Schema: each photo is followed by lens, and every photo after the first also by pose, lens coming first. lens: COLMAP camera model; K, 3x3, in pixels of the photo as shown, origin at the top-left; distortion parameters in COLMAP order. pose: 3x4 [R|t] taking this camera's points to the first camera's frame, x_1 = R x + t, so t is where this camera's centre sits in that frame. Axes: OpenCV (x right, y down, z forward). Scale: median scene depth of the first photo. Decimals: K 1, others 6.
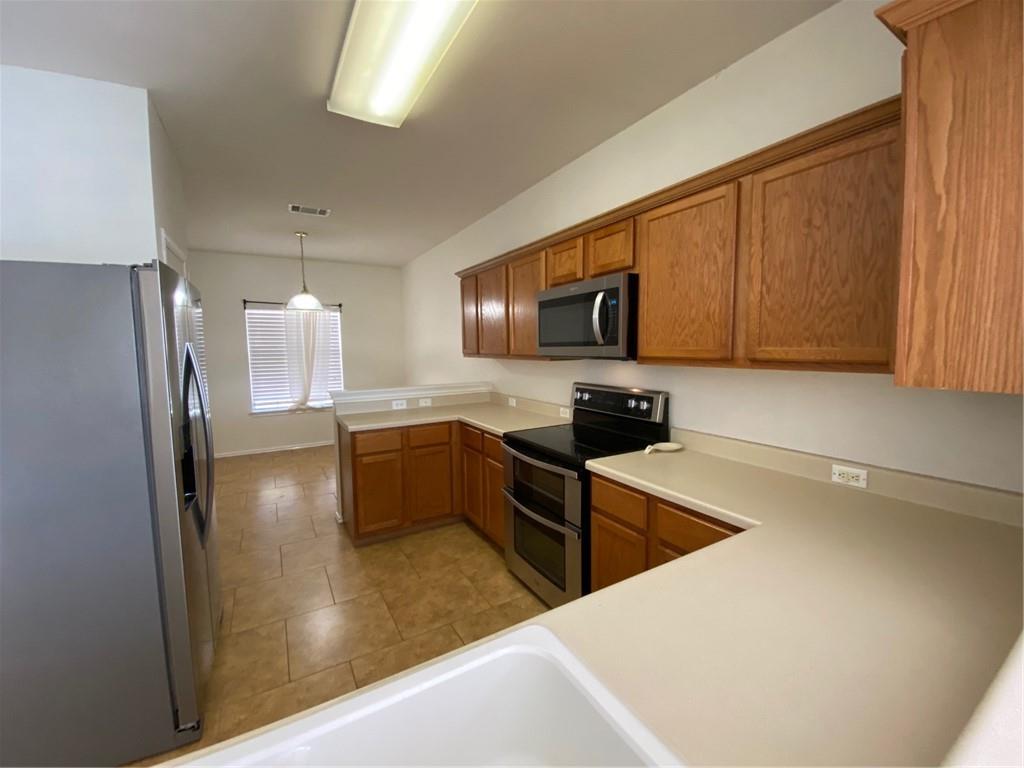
lens RADIAL K [[417.2, 0, 511.2], [0, 417.2, 378.5], [0, 0, 1]] dist [0.010967, -0.013333]
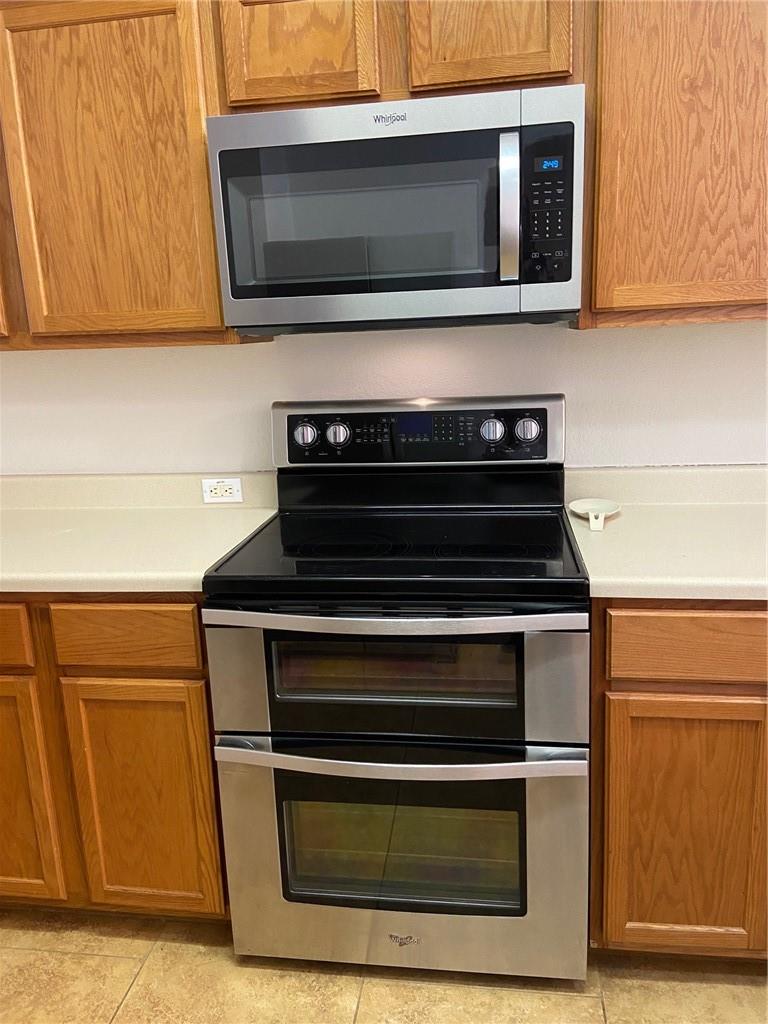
lens RADIAL K [[769.7, 0, 360.8], [0, 769.7, 507.3], [0, 0, 1]] dist [0.032435, -0.034527]
pose [[0.622958, -0.187674, 0.759409, -0.459553], [0.095896, 0.981794, 0.163967, -0.006164], [-0.776355, -0.029321, 0.629613, 0.672910]]
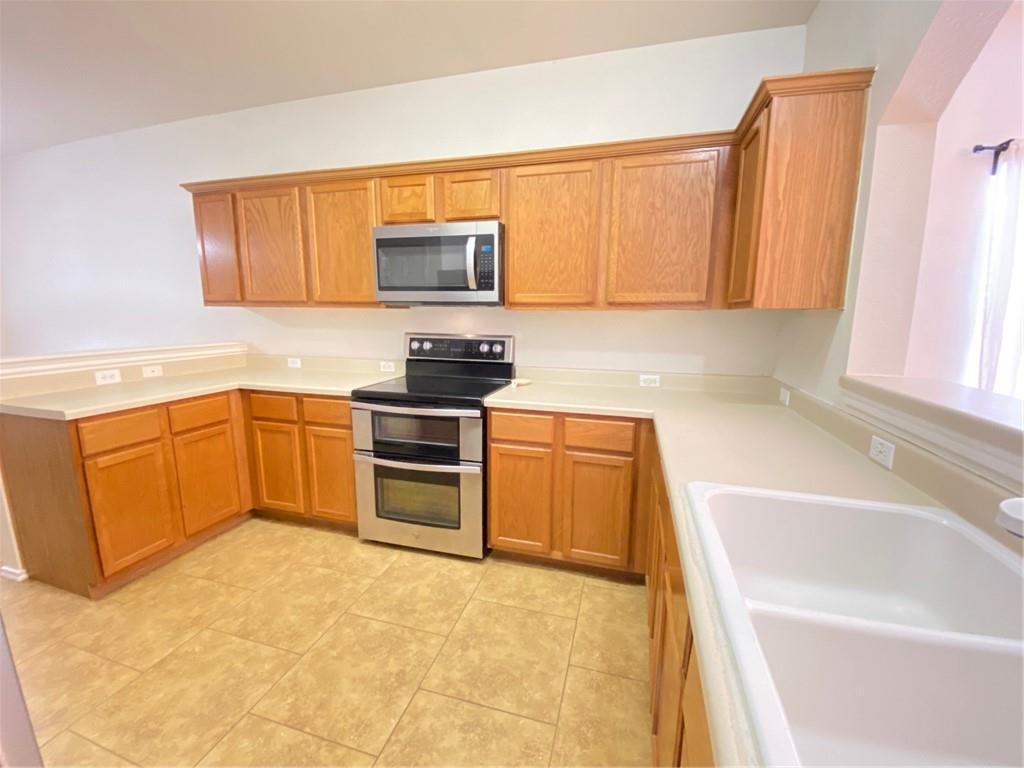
lens RADIAL K [[417.2, 0, 517.3], [0, 417.2, 386.8], [0, 0, 1]] dist [0.010967, -0.013333]
pose [[0.711714, -0.096638, 0.695790, -0.461189], [0.034834, 0.994129, 0.102443, 0.058628], [-0.701605, -0.048673, 0.710902, 0.180202]]
